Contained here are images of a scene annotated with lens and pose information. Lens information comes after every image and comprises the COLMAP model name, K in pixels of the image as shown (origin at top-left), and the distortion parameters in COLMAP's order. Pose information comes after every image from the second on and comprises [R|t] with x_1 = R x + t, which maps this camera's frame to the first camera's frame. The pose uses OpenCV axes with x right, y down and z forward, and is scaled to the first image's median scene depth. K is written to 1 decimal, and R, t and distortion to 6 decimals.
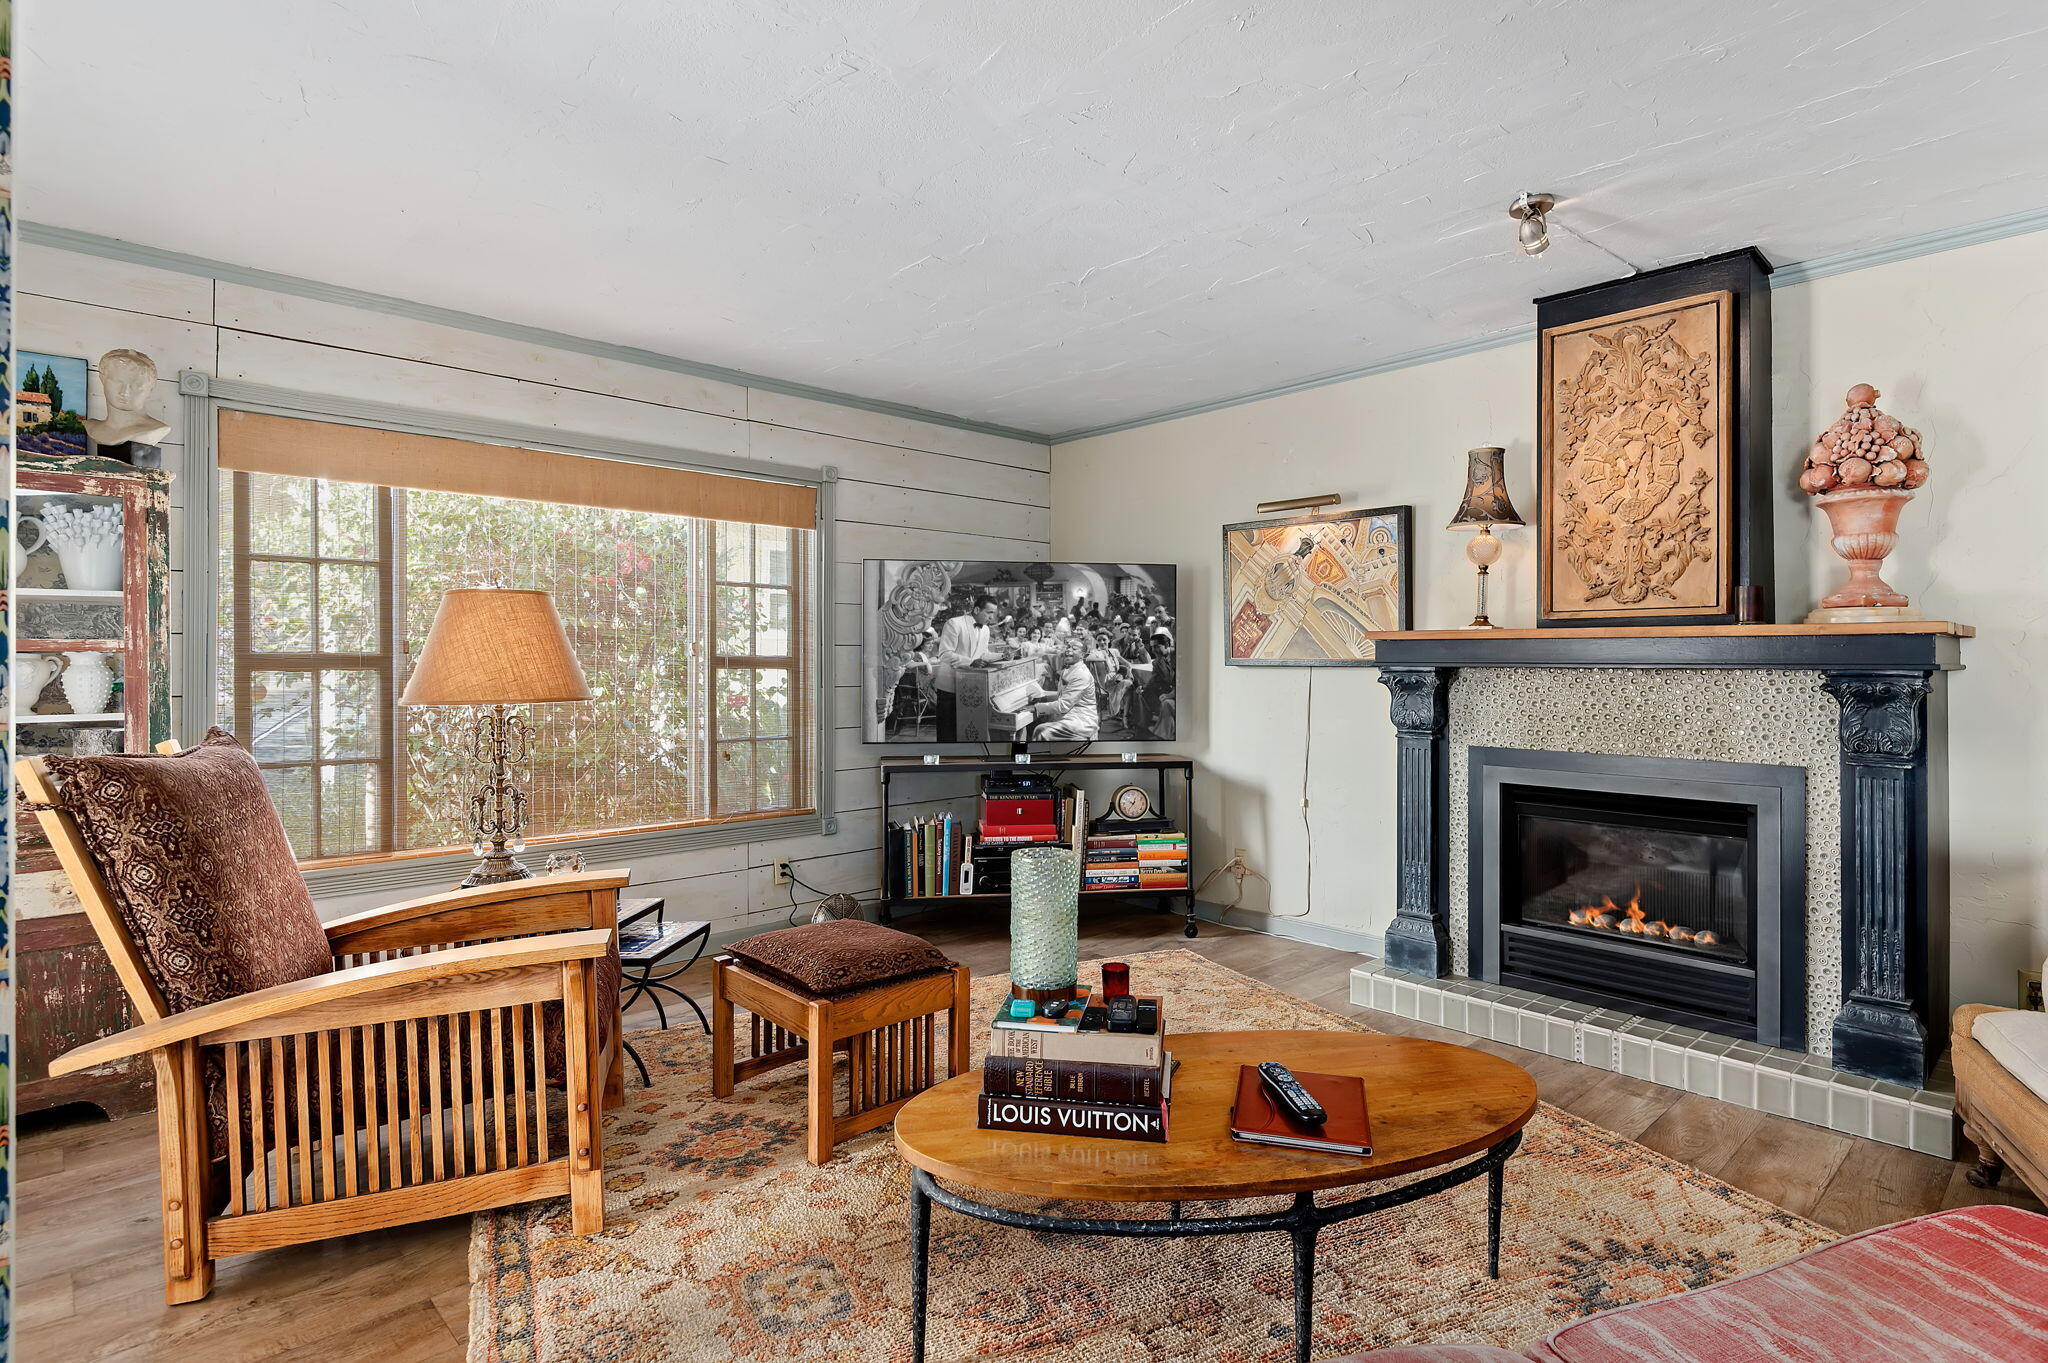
lens RADIAL K [[1052.6, 0, 1027.1], [0, 1052.6, 683.3], [0, 0, 1]] dist [0.017283, -0.000782]
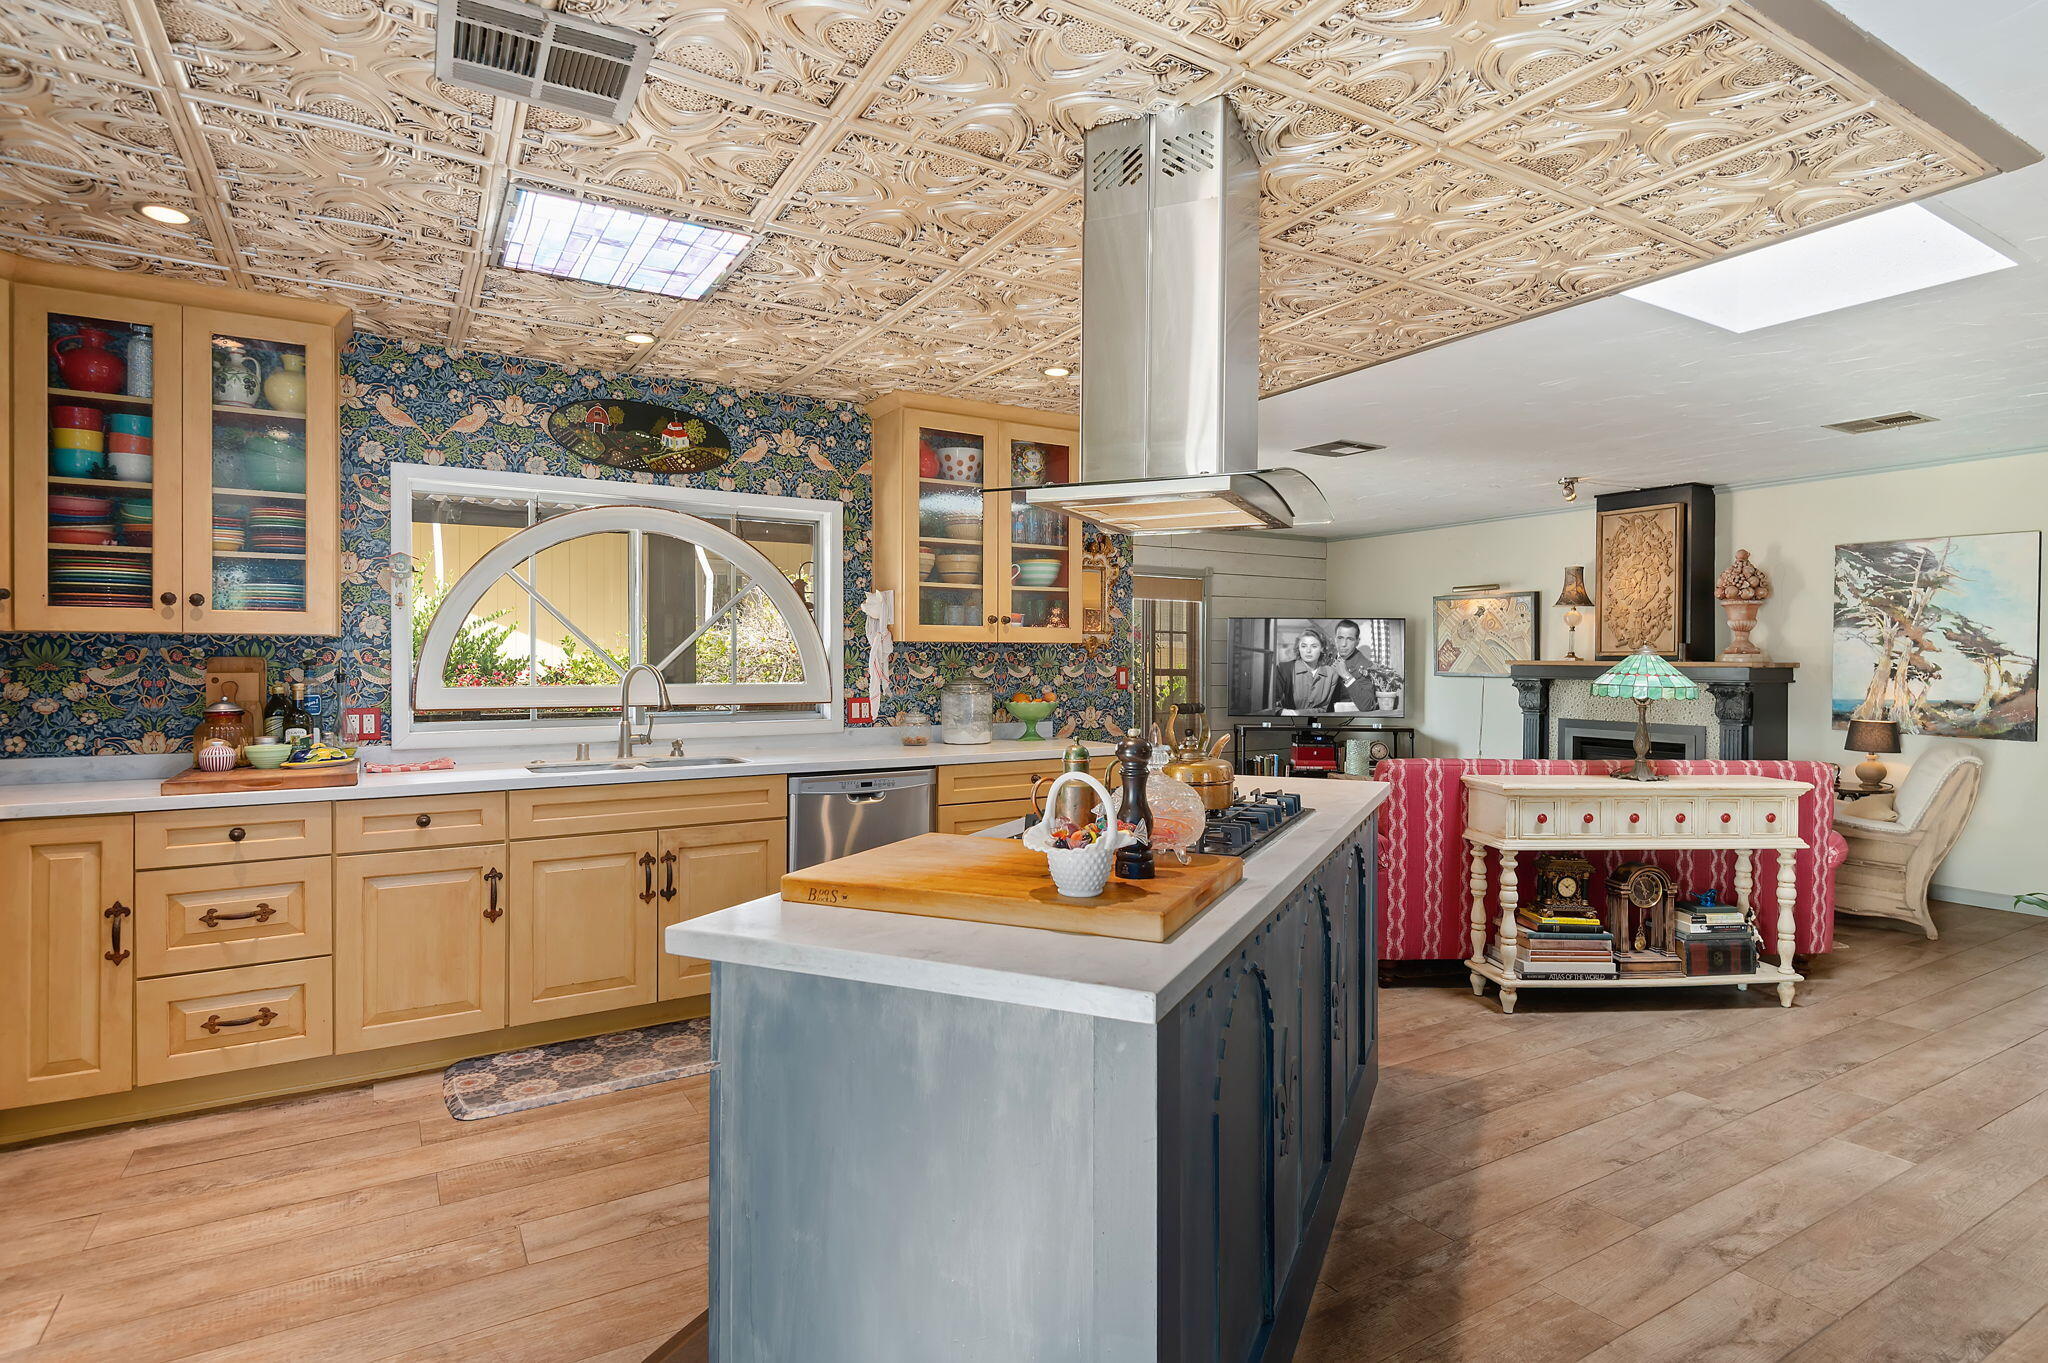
lens RADIAL K [[1052.6, 0, 1020.9], [0, 1052.6, 675.8], [0, 0, 1]] dist [0.017283, -0.000782]
pose [[0.977967, 0.007682, -0.208618, -0.137029], [-0.009022, 0.999944, -0.005471, -0.000682], [0.208565, 0.007233, 0.977982, -0.994470]]
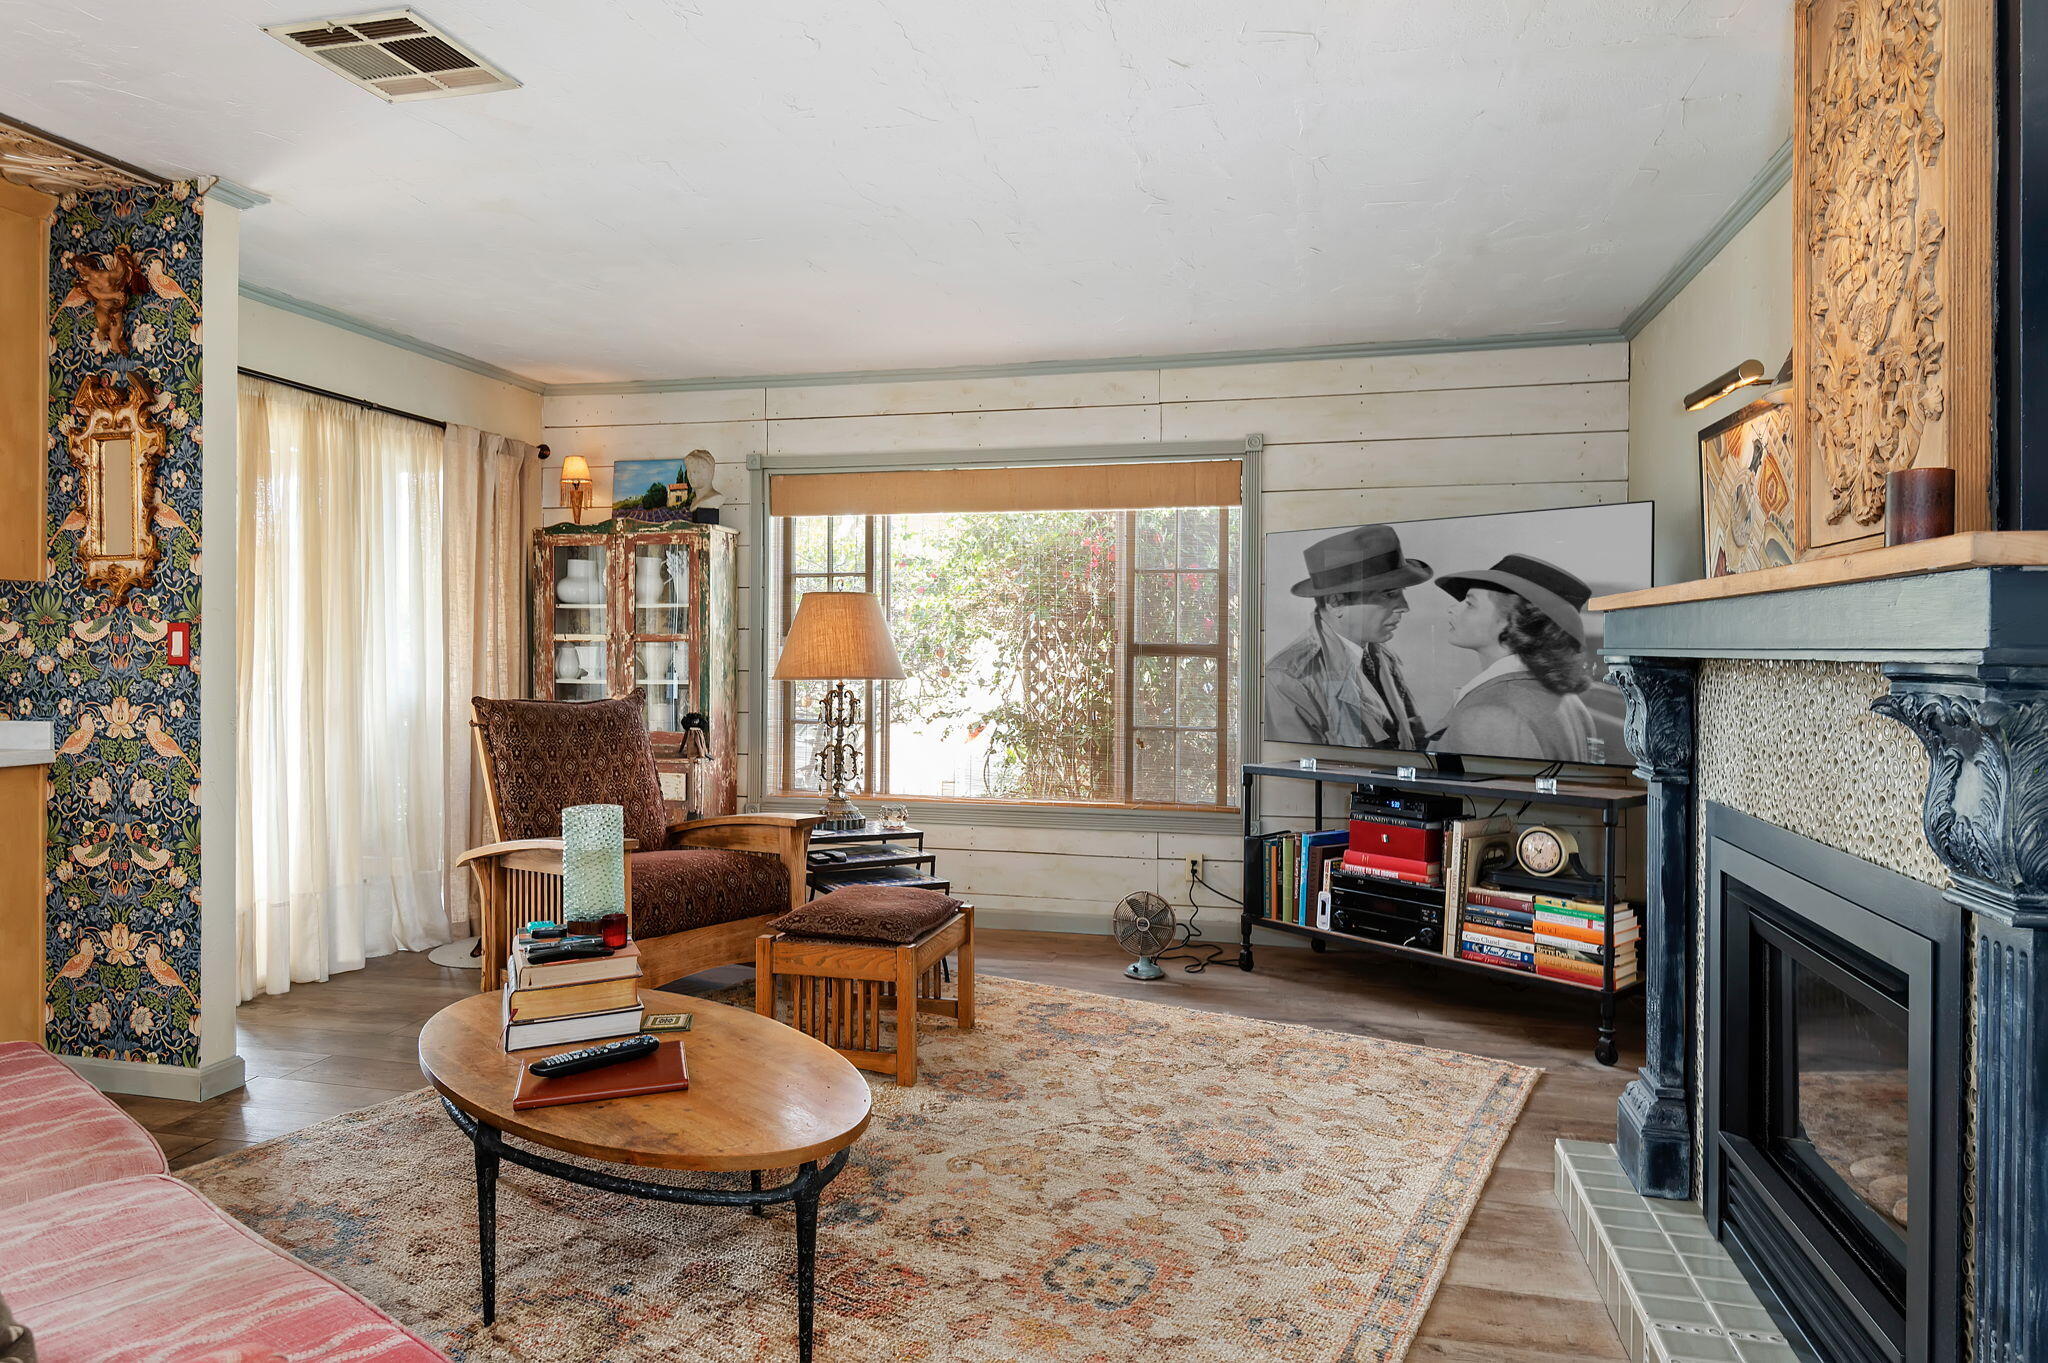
lens RADIAL K [[1196.9, 0, 1029.7], [0, 1196.9, 673.1], [0, 0, 1]] dist [0.027787, -0.003279]
pose [[0.548506, 0.018070, -0.835952, 0.638002], [-0.019658, 0.999769, 0.008712, -0.005152], [0.835916, 0.011654, 0.548734, 0.302039]]
